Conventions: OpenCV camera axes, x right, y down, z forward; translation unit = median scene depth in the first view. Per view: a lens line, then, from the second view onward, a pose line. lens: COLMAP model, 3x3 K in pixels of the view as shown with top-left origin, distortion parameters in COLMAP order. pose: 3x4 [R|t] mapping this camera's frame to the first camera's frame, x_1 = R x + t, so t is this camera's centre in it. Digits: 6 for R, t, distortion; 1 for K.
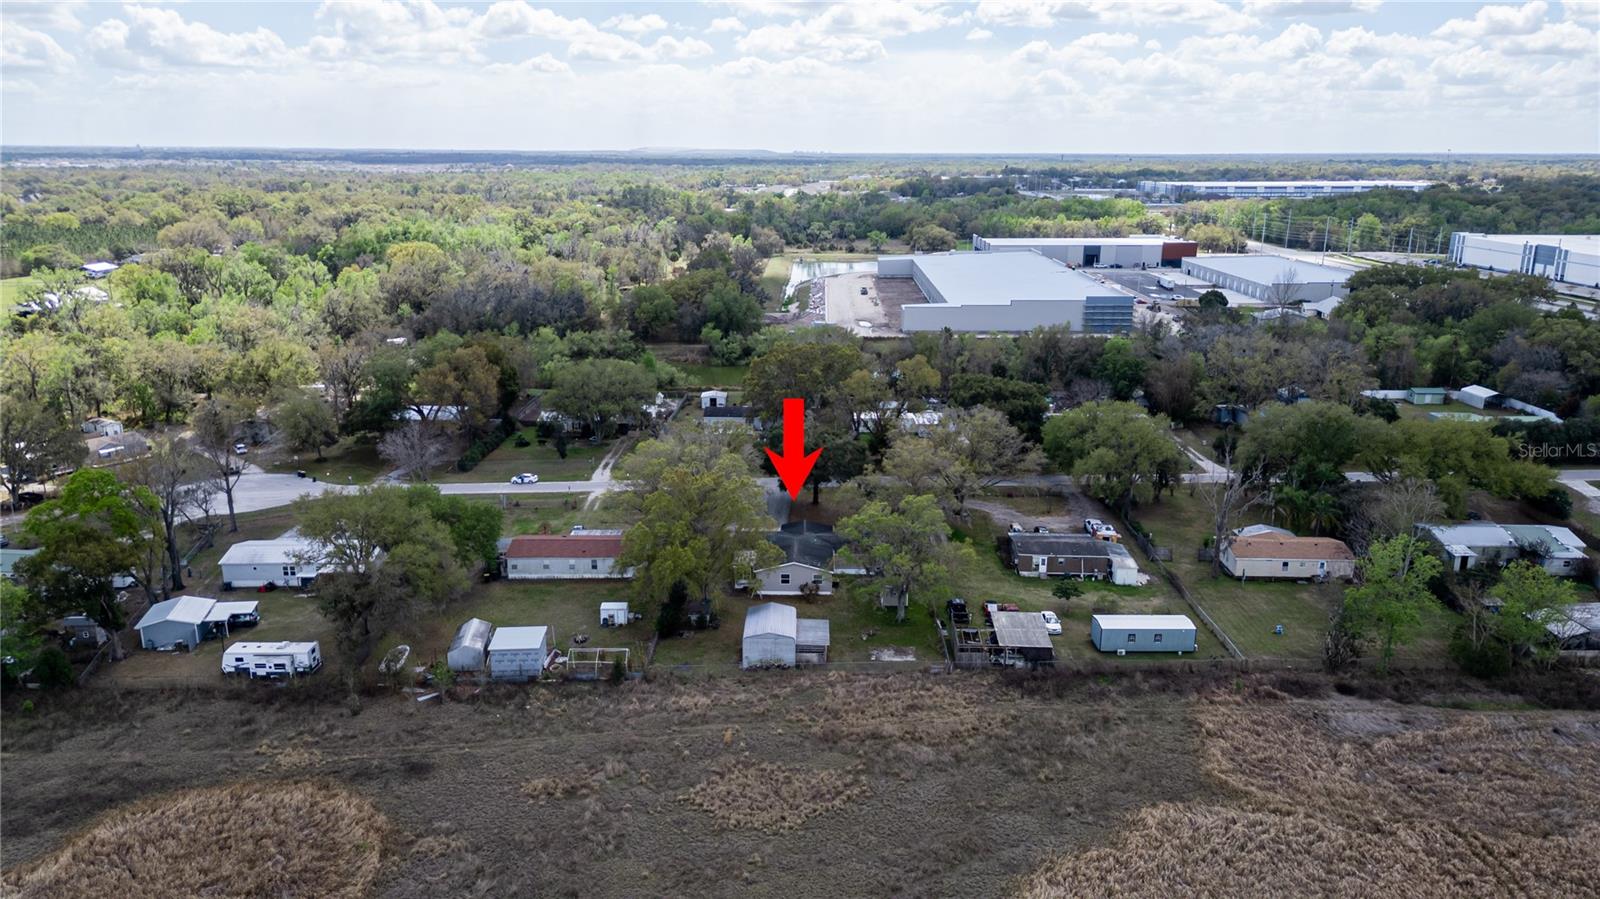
lens RADIAL K [[1122.8, 0, 800.0], [0, 1122.8, 449.5], [0, 0, 1]] dist [0.081592, -0.085599]
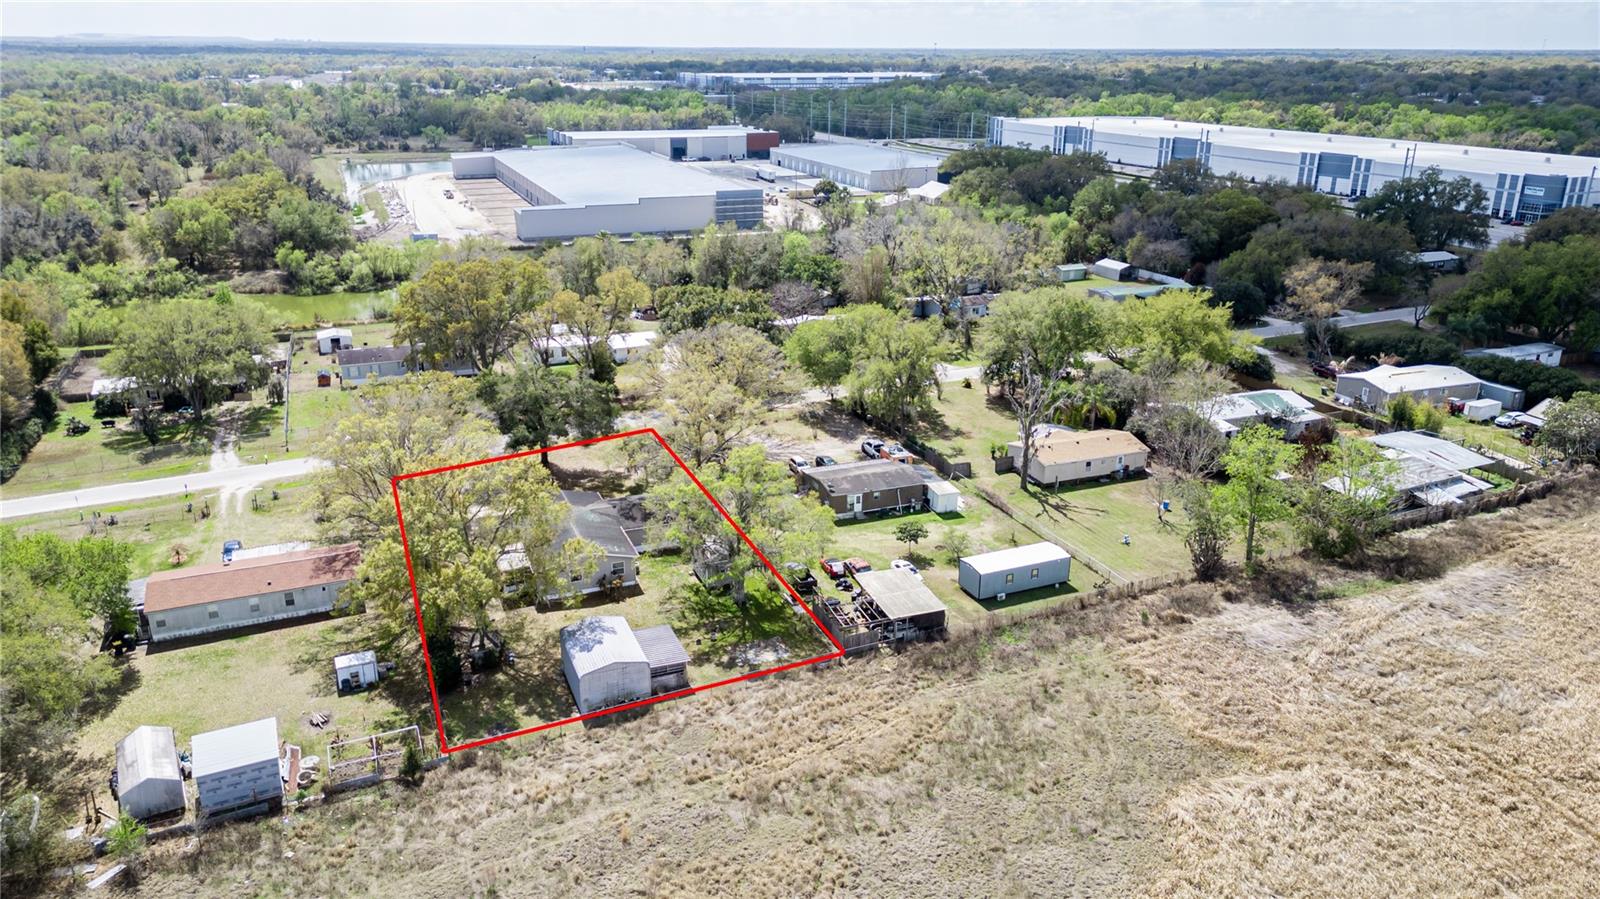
lens RADIAL K [[1122.8, 0, 800.0], [0, 1122.8, 449.5], [0, 0, 1]] dist [0.081592, -0.085599]
pose [[0.918934, -0.131959, 0.371681, -0.079722], [0.099549, 0.989459, 0.105169, -0.019000], [-0.381641, -0.059643, 0.922384, 0.127435]]
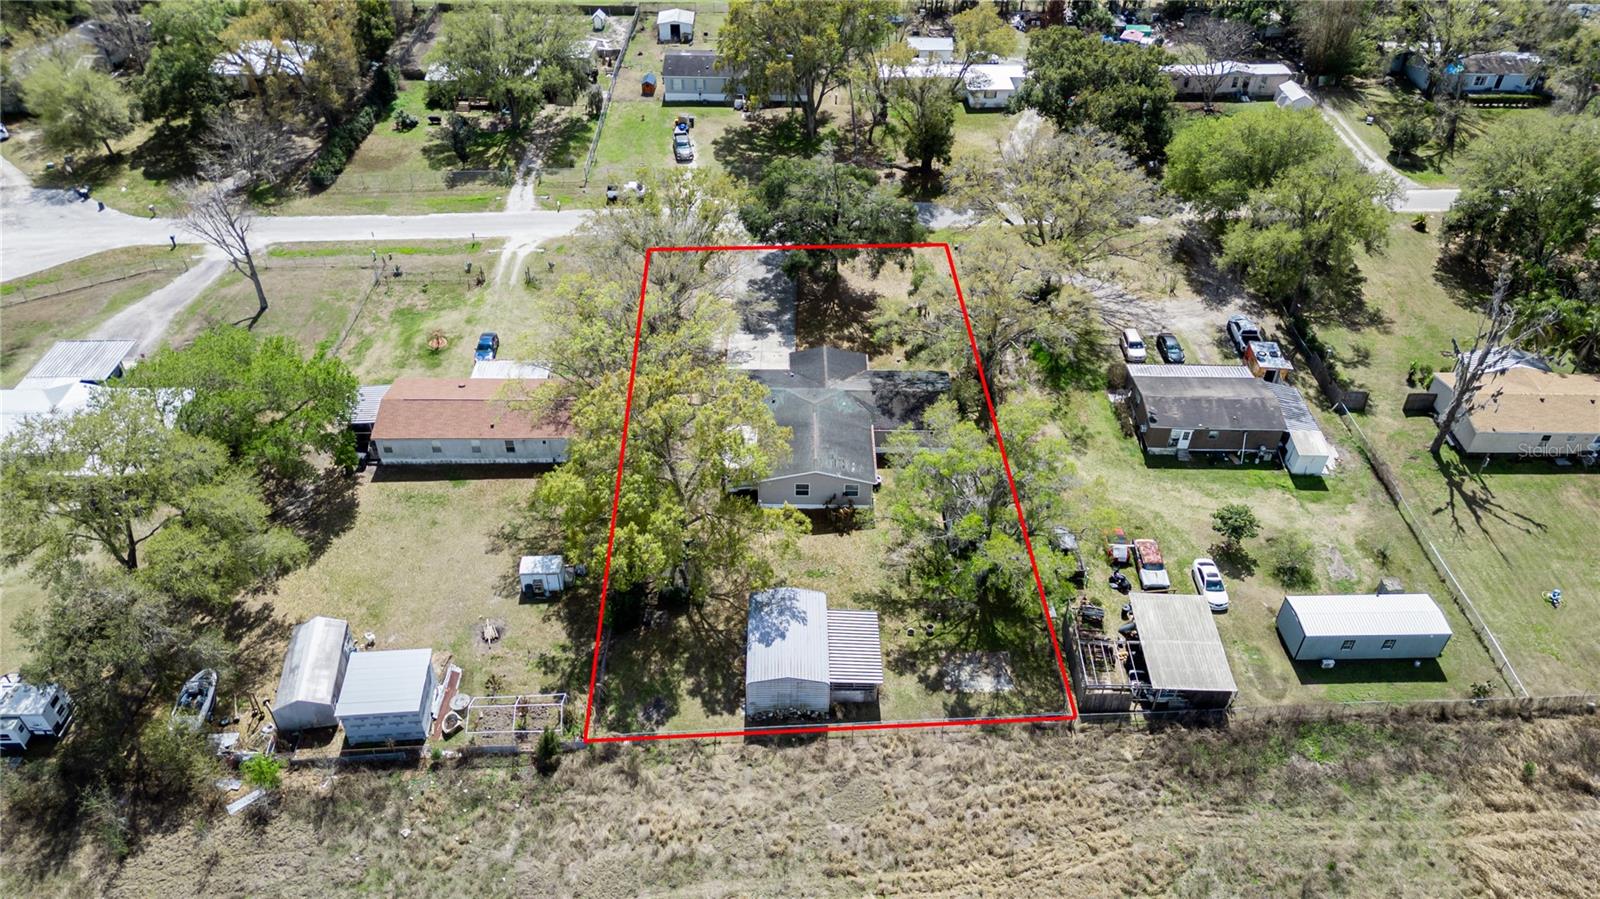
lens RADIAL K [[1122.8, 0, 800.0], [0, 1122.8, 449.5], [0, 0, 1]] dist [0.081592, -0.085599]
pose [[0.999711, -0.006975, 0.022987, -0.015884], [-0.003352, 0.907037, 0.421037, -0.098843], [-0.023787, -0.420992, 0.906752, 0.223879]]
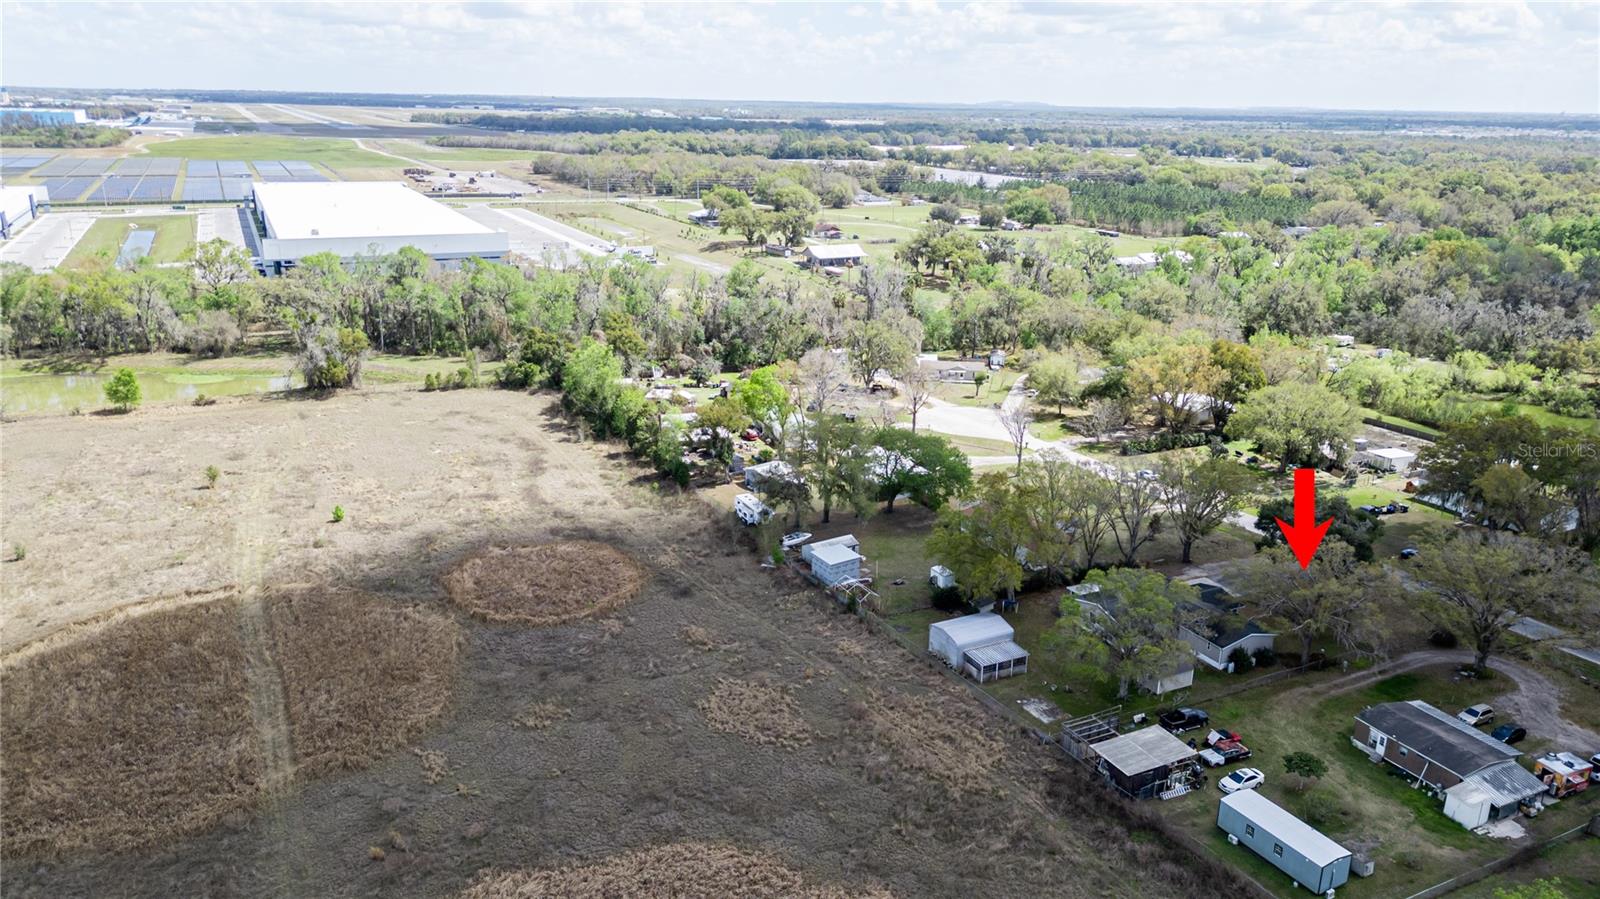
lens RADIAL K [[1122.8, 0, 800.0], [0, 1122.8, 449.5], [0, 0, 1]] dist [0.081592, -0.085599]
pose [[0.462538, 0.263837, -0.846433, 0.359078], [-0.241509, 0.956087, 0.166043, -0.068385], [0.853072, 0.127620, 0.505945, 0.143811]]
